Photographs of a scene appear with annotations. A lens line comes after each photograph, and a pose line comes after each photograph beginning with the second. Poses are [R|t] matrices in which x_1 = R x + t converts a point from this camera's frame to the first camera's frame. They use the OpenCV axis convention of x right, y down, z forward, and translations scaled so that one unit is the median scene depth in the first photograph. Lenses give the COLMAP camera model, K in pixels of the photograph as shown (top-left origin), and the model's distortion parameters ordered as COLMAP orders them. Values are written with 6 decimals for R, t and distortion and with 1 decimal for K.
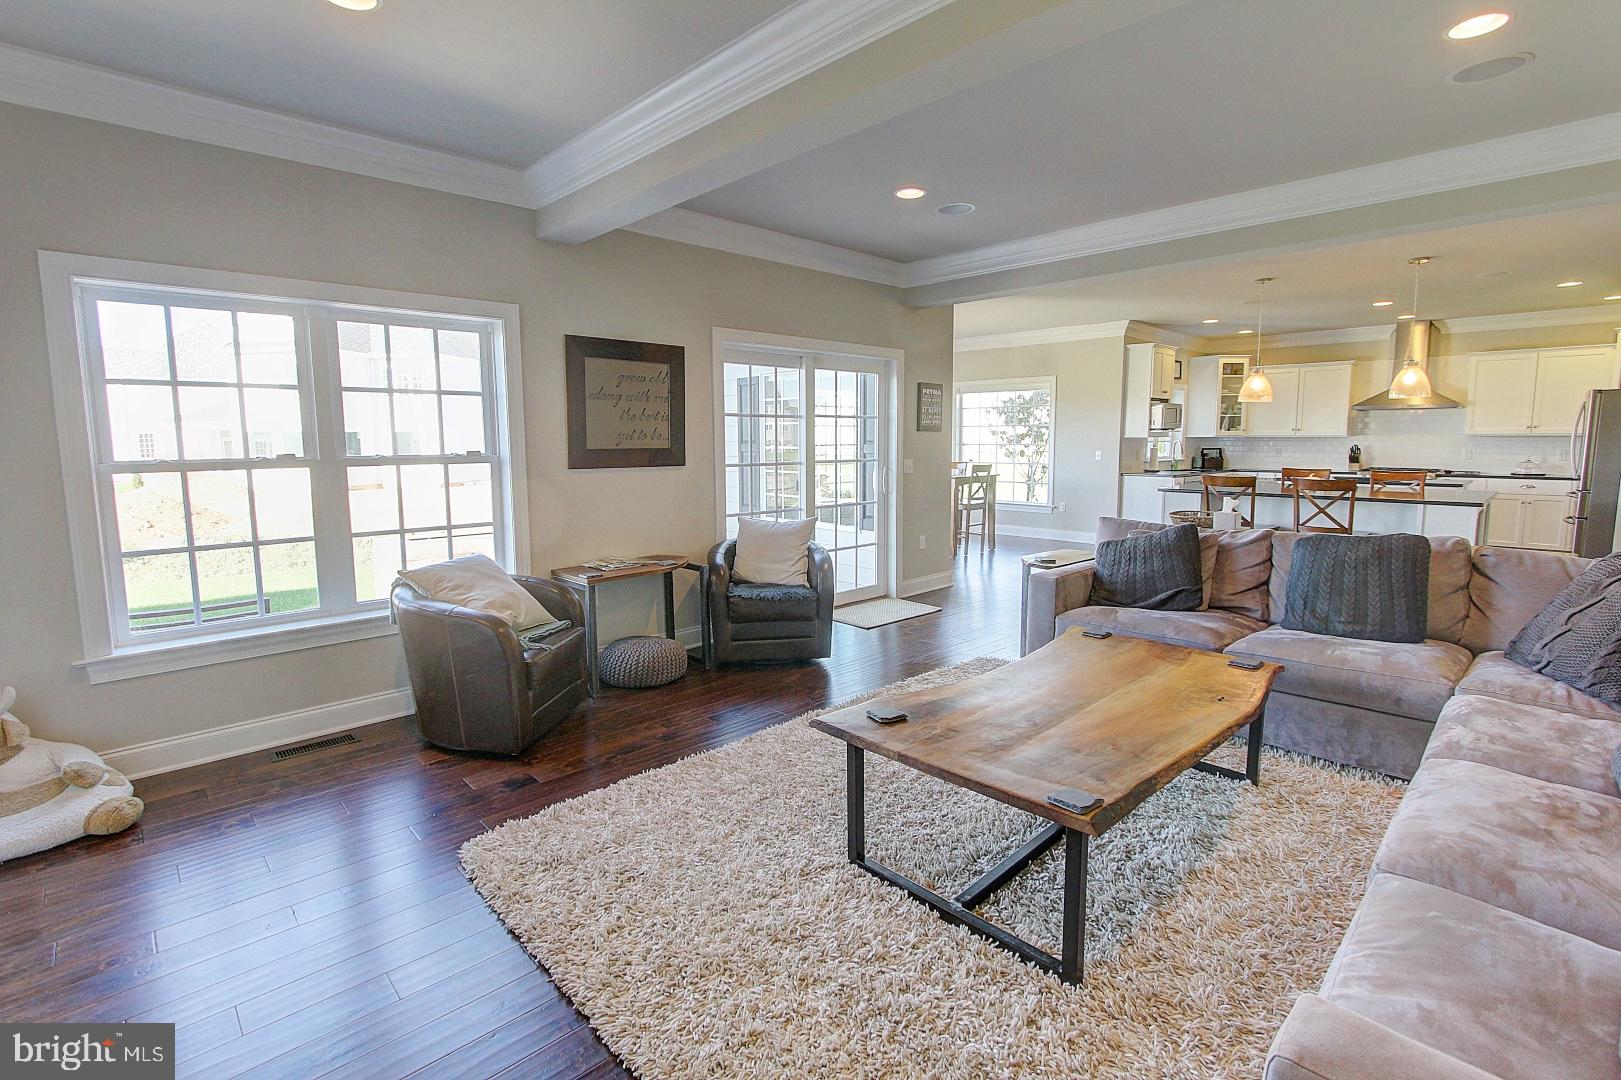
lens RADIAL K [[745.0, 0, 810.7], [0, 745.0, 533.2], [0, 0, 1]] dist [-0.013070, 0.002273]
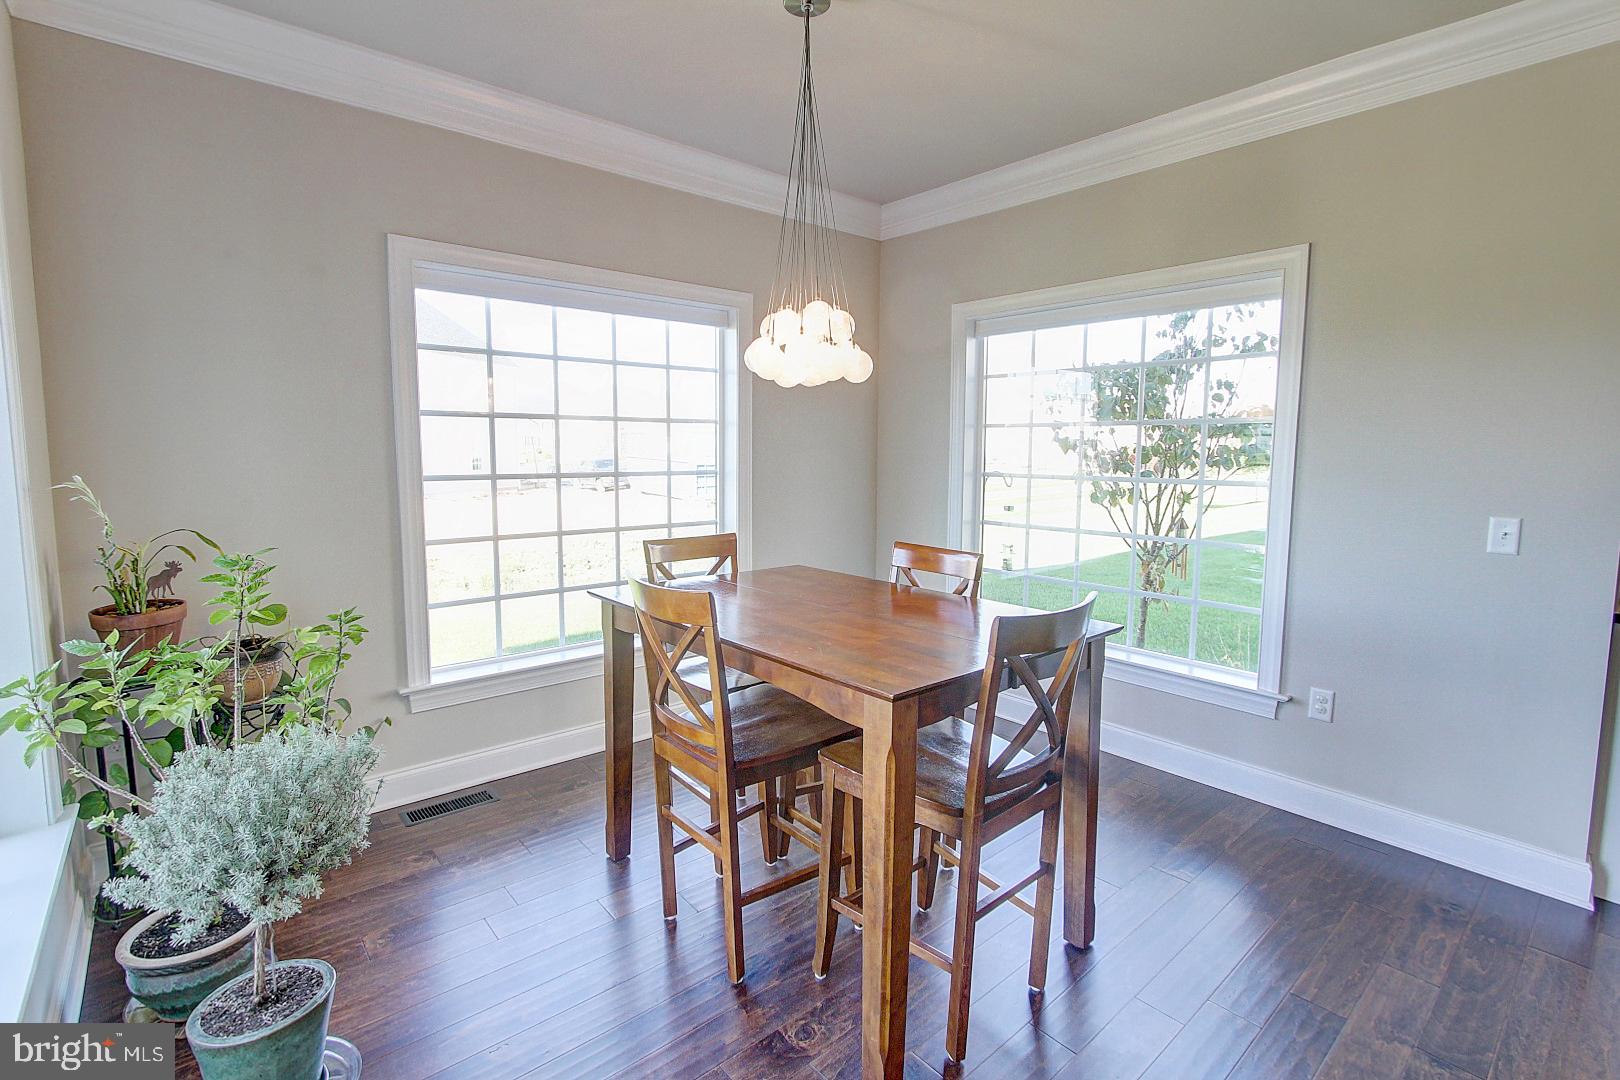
lens RADIAL K [[744.5, 0, 810.4], [0, 744.5, 534.0], [0, 0, 1]] dist [-0.013070, 0.002273]
pose [[0.998231, 0.010233, -0.058572, 0.163224], [-0.010697, 0.999914, -0.007621, -0.100432], [0.058489, 0.008234, 0.998254, 0.728270]]
